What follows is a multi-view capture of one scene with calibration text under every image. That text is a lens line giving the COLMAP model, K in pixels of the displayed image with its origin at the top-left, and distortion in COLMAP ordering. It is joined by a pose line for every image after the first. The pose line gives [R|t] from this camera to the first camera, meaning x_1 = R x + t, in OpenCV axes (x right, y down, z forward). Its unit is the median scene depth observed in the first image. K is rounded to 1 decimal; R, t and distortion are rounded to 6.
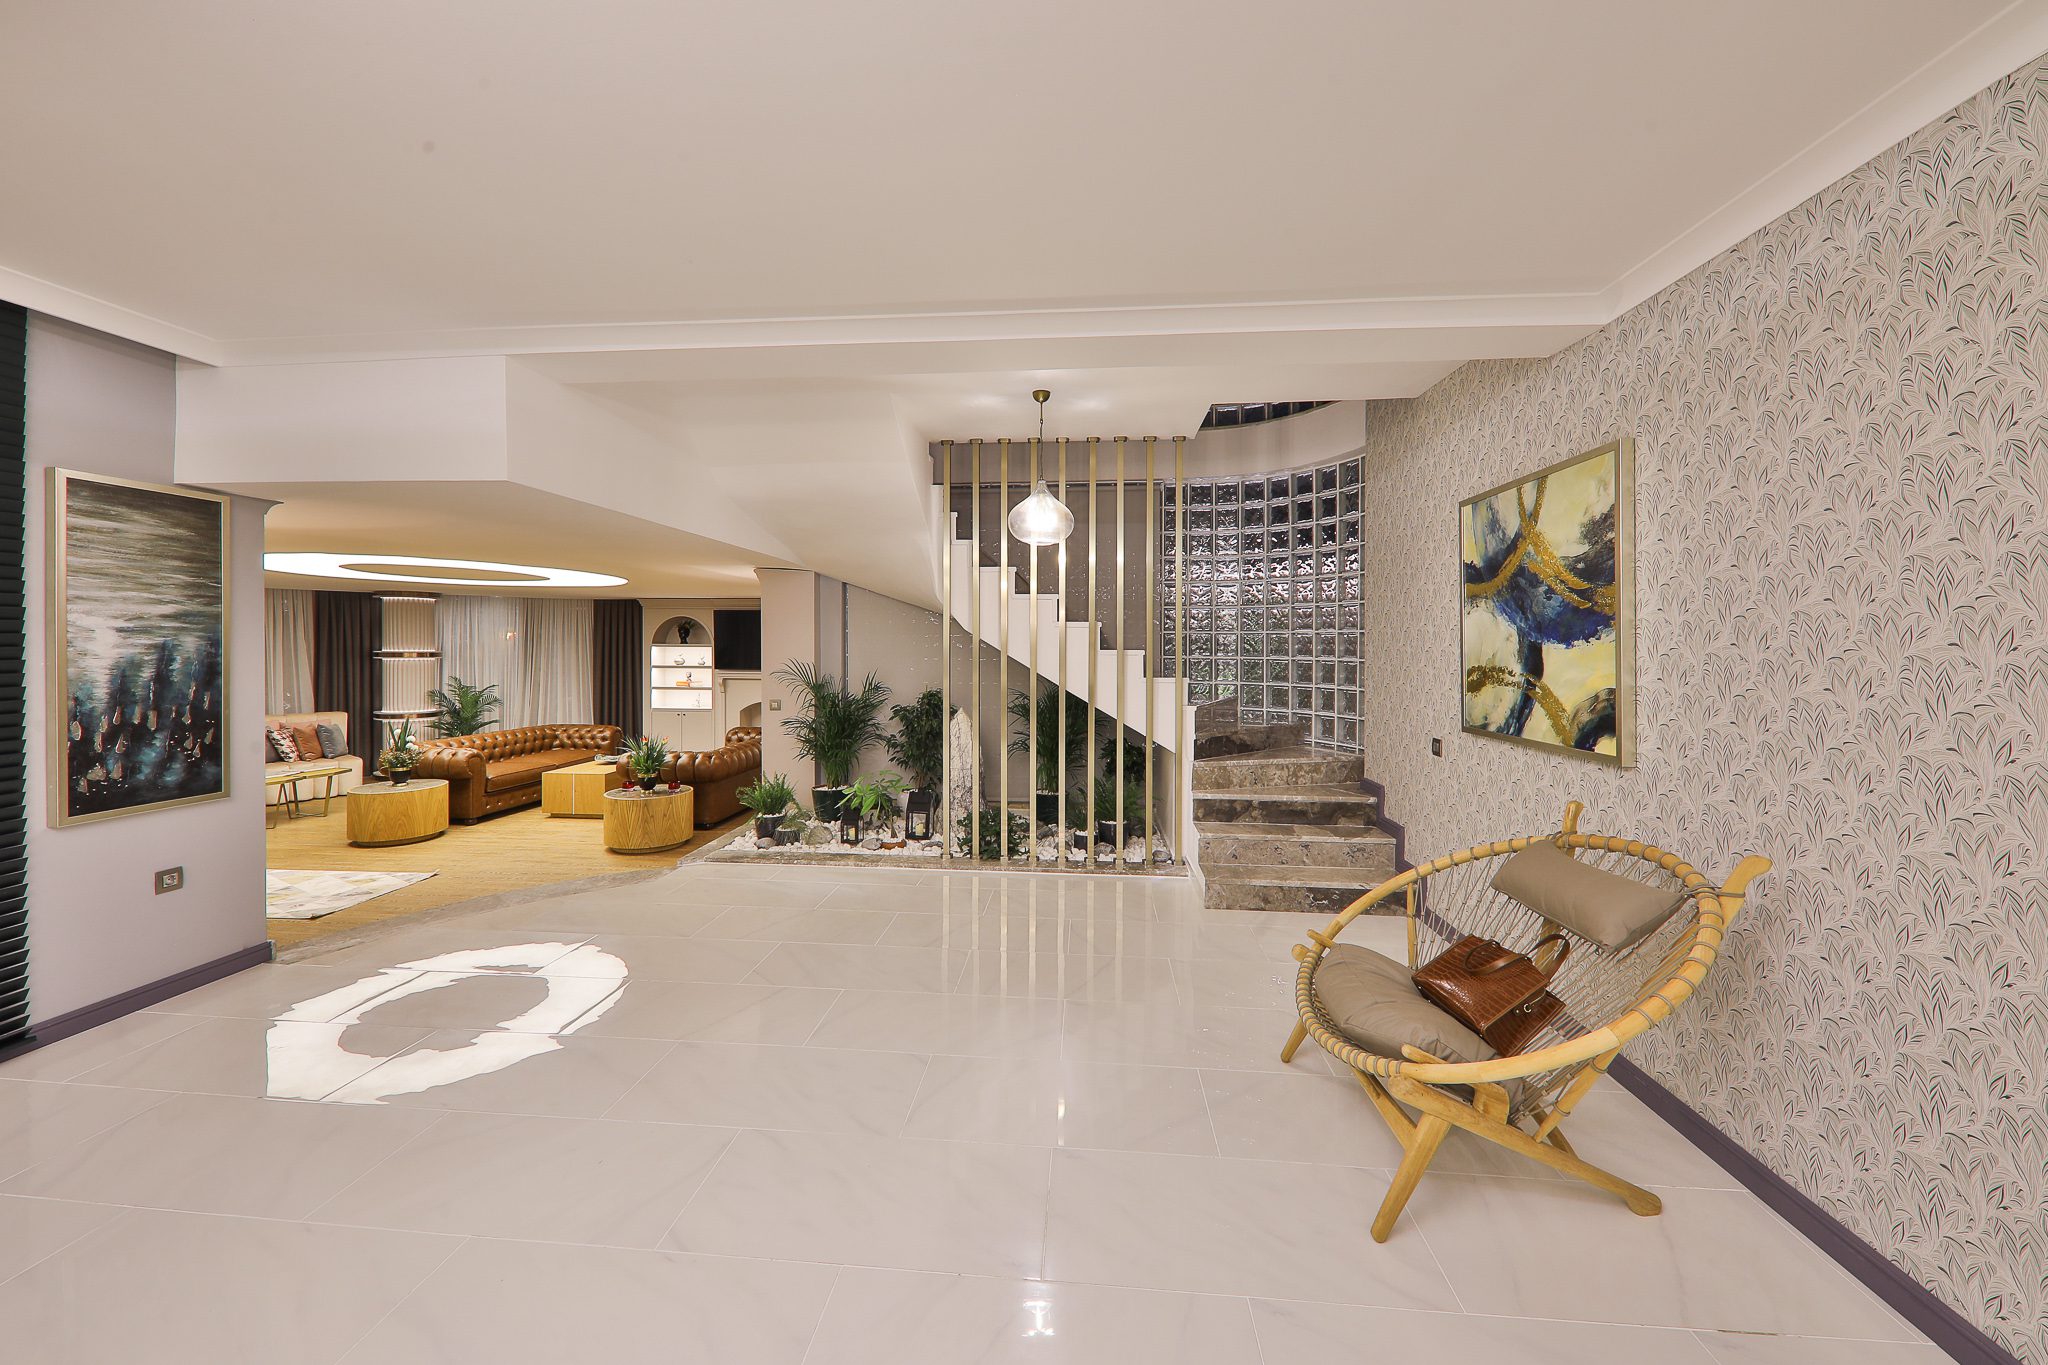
lens RADIAL K [[776.3, 0, 1022.4], [0, 776.3, 644.3], [0, 0, 1]] dist [-0.000583, -0.000027]
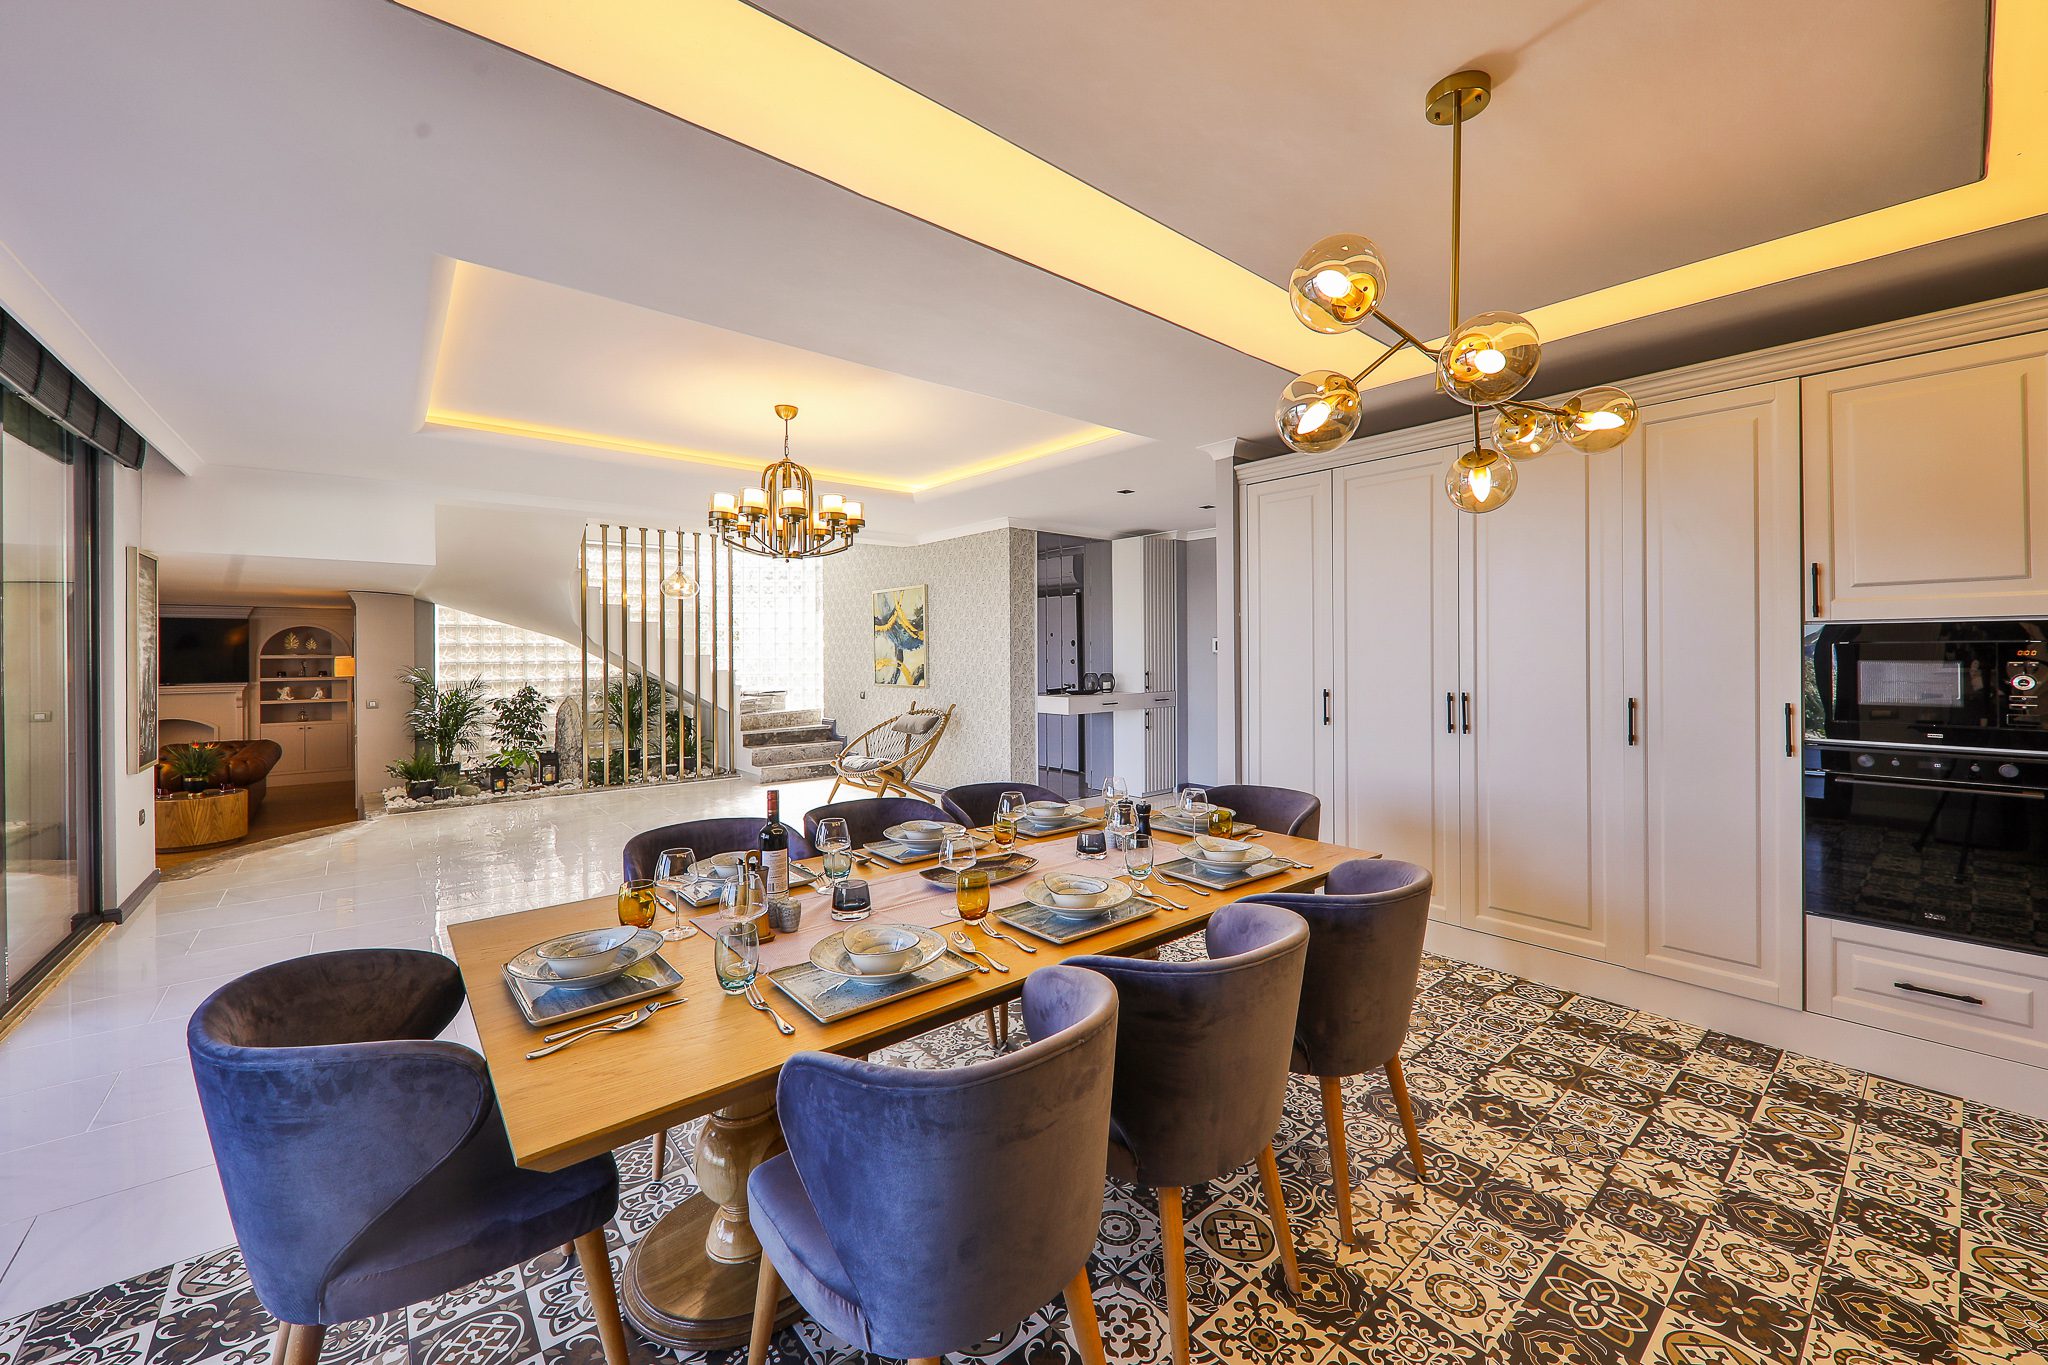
lens RADIAL K [[776.3, 0, 1027.3], [0, 776.3, 665.3], [0, 0, 1]] dist [-0.000583, -0.000027]
pose [[0.717855, -0.011979, 0.696090, -0.873471], [0.010738, 0.999924, 0.006135, 0.040386], [-0.696110, 0.003071, 0.717929, -1.204958]]
